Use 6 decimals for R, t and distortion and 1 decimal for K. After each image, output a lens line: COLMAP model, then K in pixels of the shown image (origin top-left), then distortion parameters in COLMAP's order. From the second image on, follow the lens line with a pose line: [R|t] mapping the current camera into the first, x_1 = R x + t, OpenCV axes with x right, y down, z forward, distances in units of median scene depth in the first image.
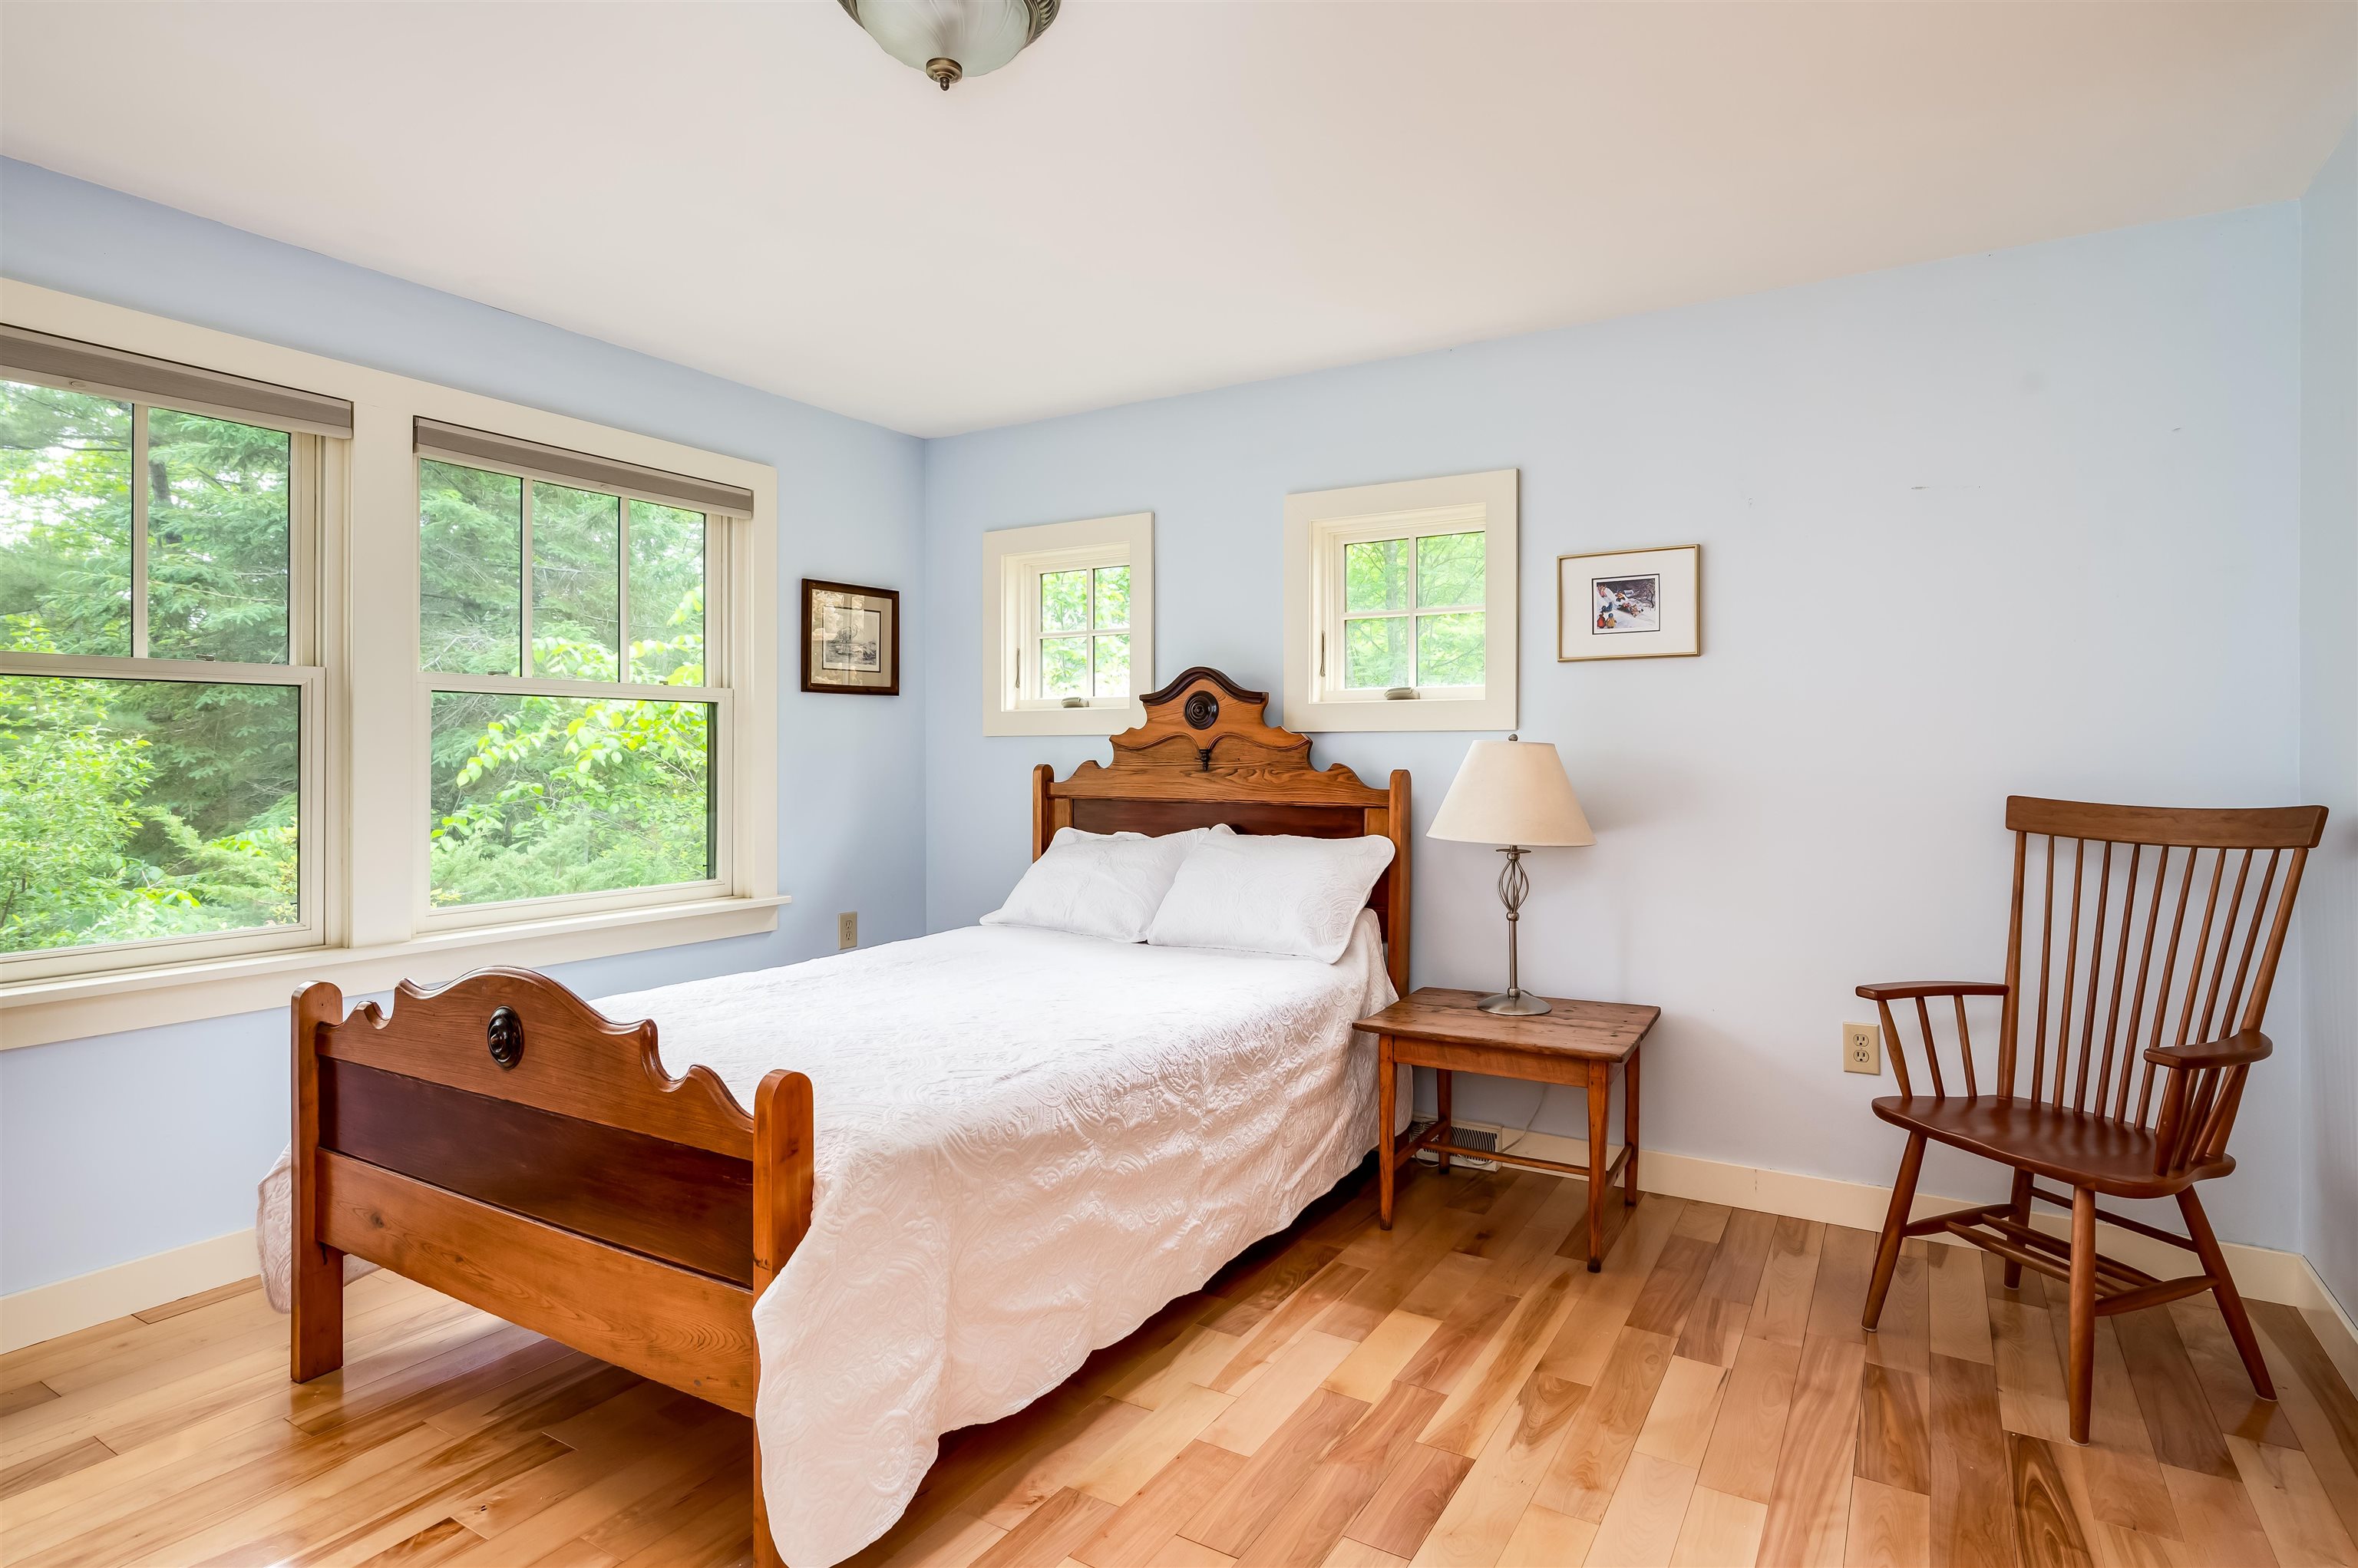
lens RADIAL K [[1277.5, 0, 1179.0], [0, 1277.5, 773.3], [0, 0, 1]] dist [-0.002437, -0.000373]
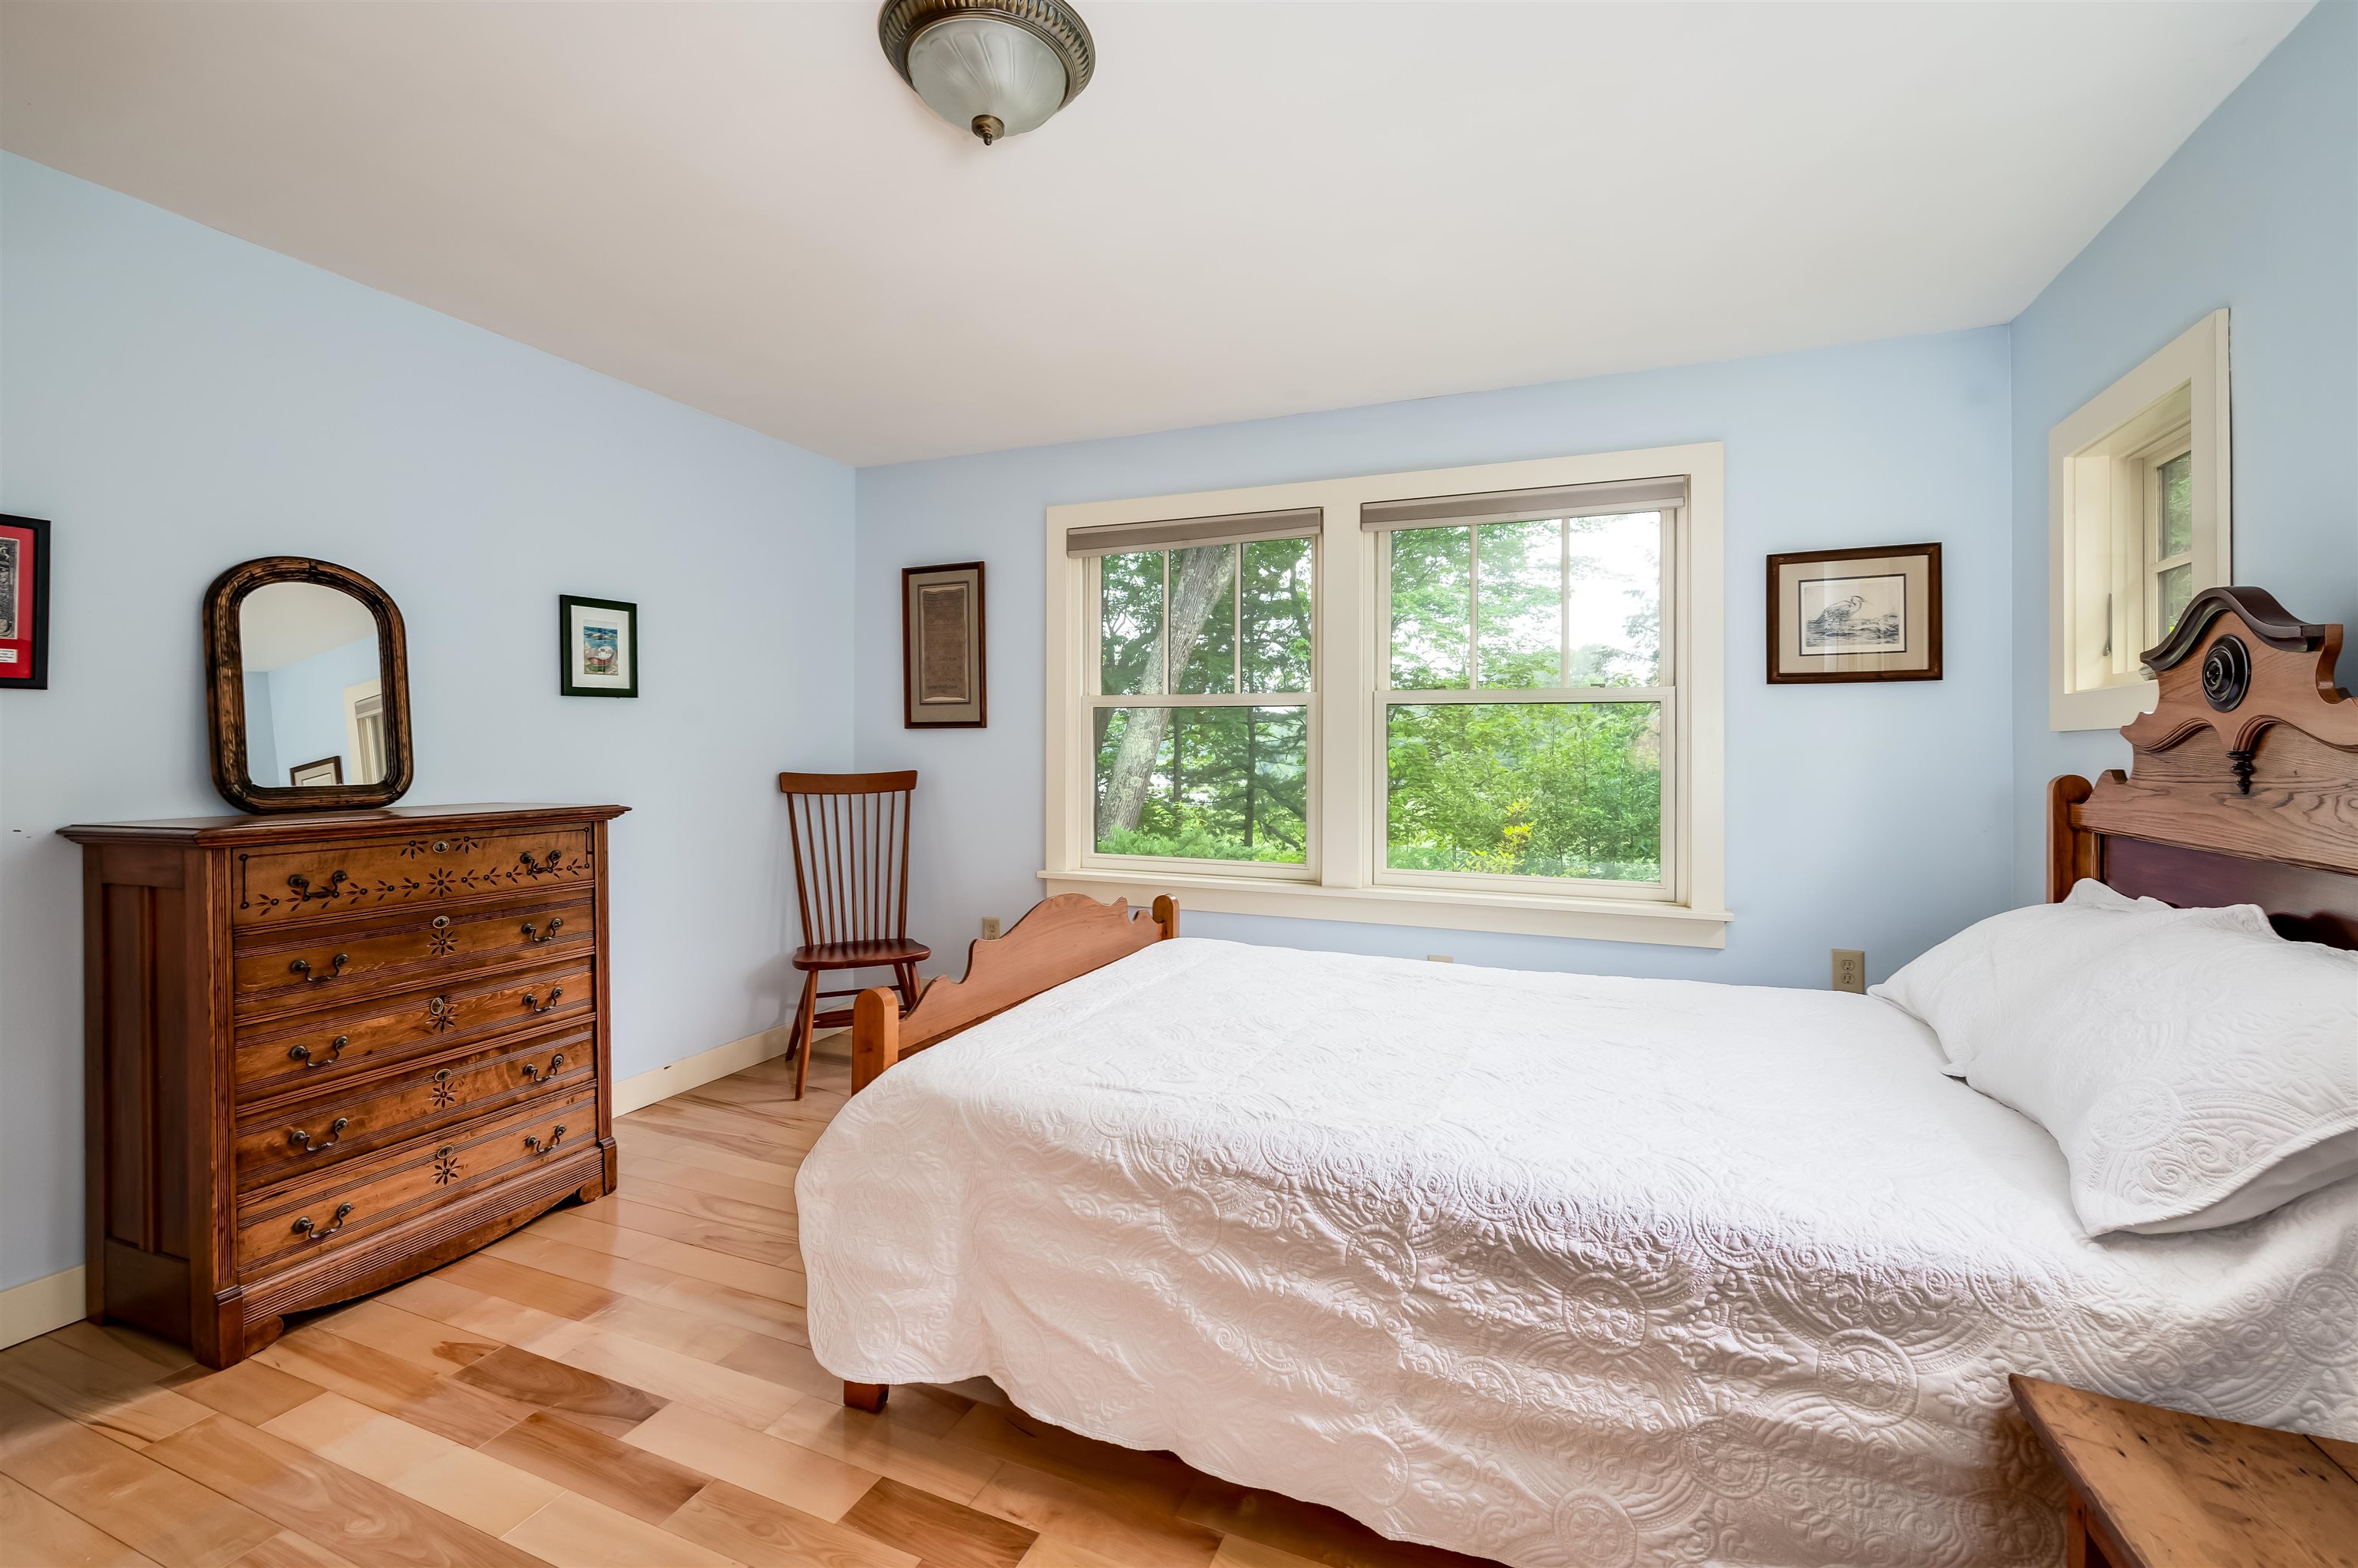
lens RADIAL K [[1001.1, 0, 1185.3], [0, 1001.1, 751.9], [0, 0, 1]] dist [-0.001733, -0.000075]
pose [[0.136556, 0.004663, -0.990621, 0.477530], [-0.024166, 0.999707, 0.001375, -0.012126], [0.990337, 0.023752, 0.136629, 0.734029]]
